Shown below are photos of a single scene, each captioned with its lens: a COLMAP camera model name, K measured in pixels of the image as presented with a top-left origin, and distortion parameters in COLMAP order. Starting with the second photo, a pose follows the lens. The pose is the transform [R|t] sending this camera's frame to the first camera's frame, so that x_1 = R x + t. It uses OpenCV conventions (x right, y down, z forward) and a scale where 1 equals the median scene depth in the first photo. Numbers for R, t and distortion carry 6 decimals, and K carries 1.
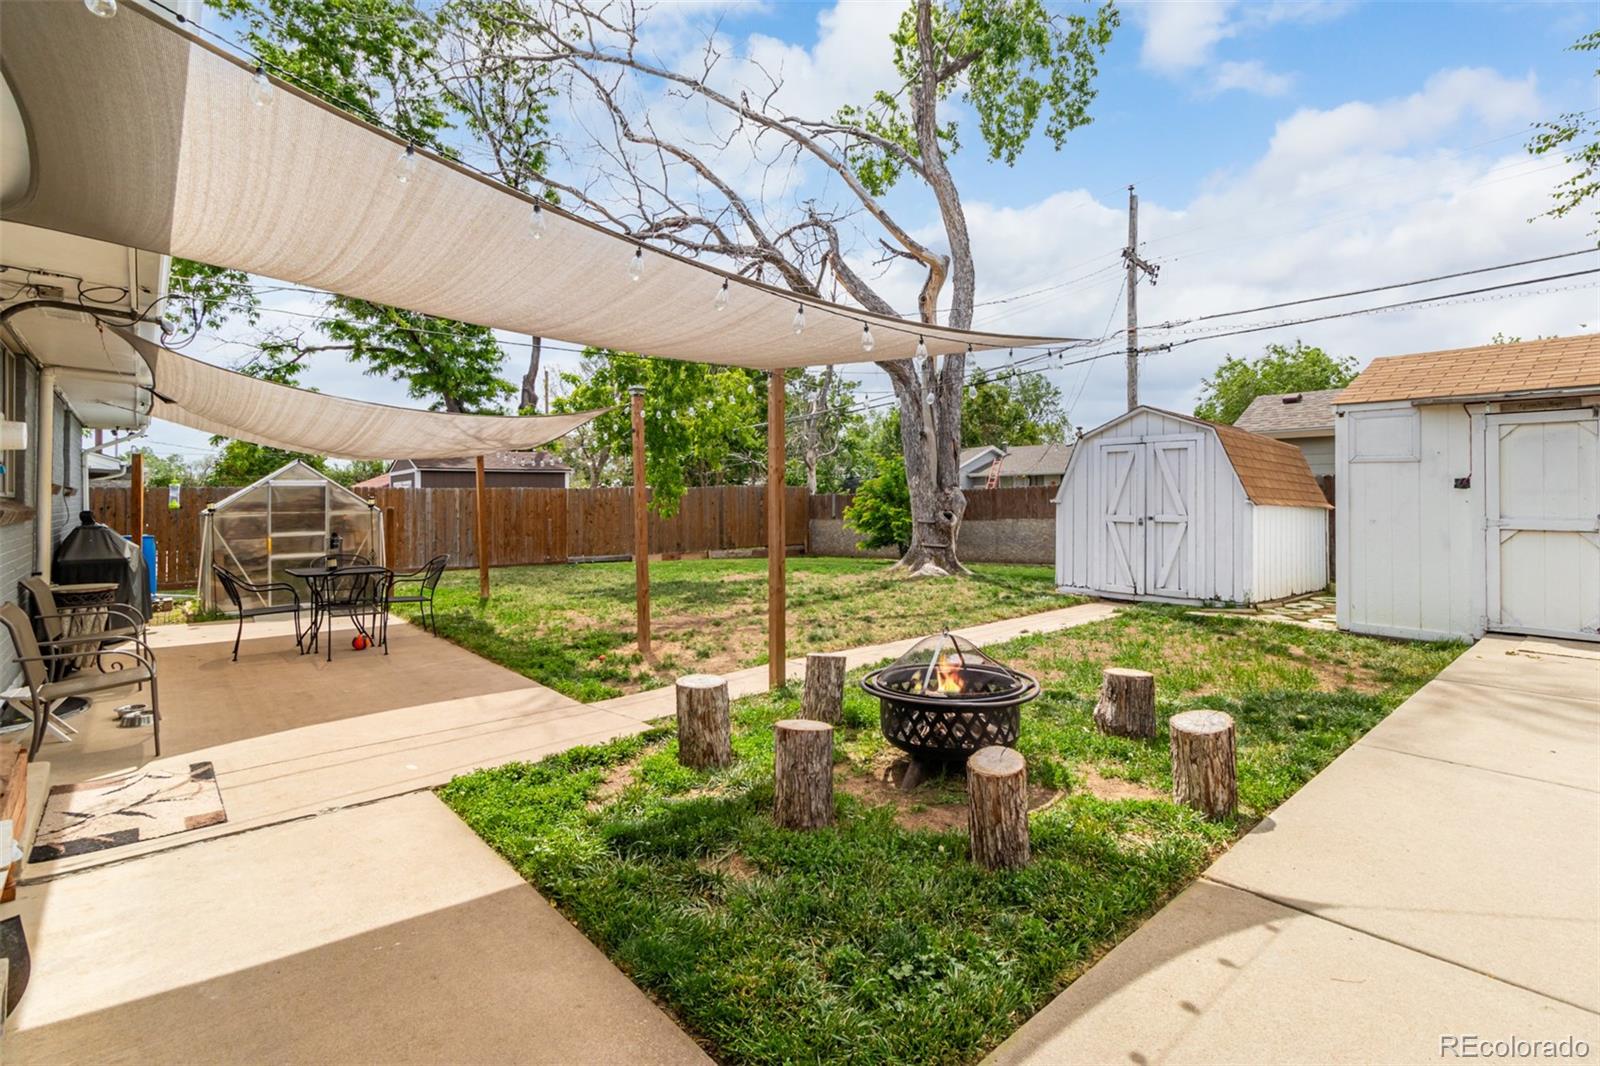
lens RADIAL K [[762.9, 0, 815.9], [0, 762.9, 474.6], [0, 0, 1]] dist [0.024311, -0.000571]
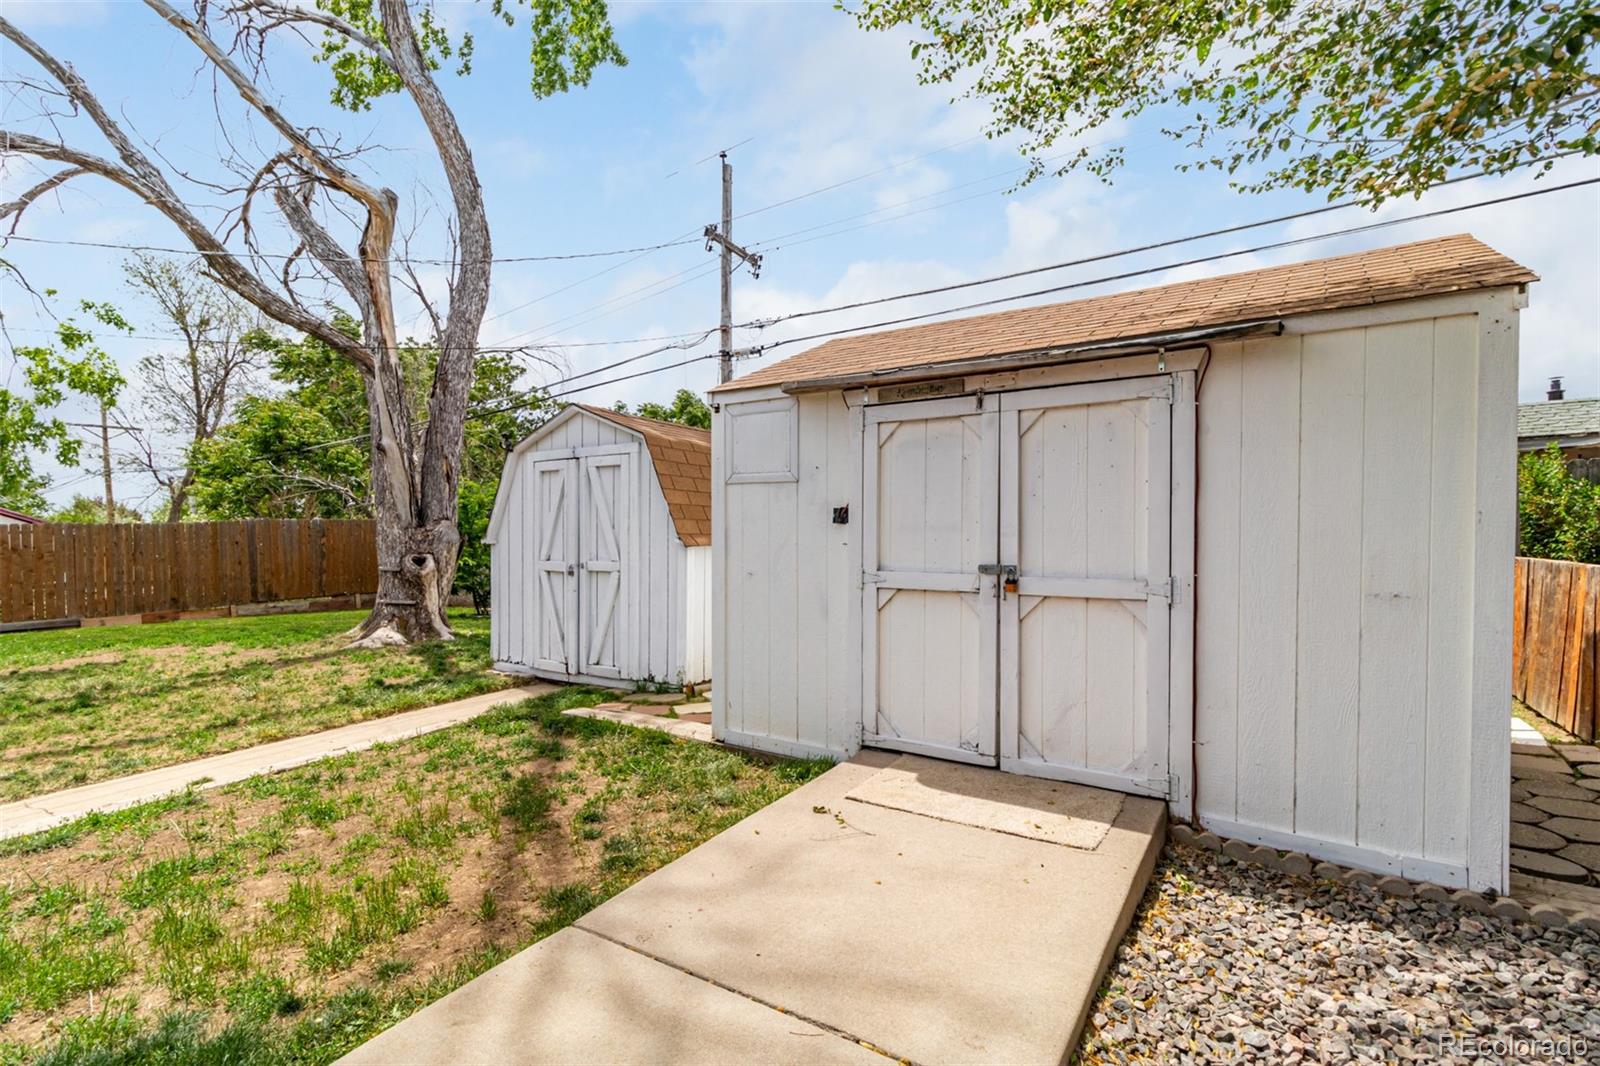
lens RADIAL K [[762.9, 0, 787.5], [0, 762.9, 537.6], [0, 0, 1]] dist [0.024311, -0.000571]
pose [[0.967618, -0.017327, 0.251824, 0.425603], [0.005769, 0.998899, 0.046563, -0.000127], [-0.252353, -0.043603, 0.966652, 0.271204]]
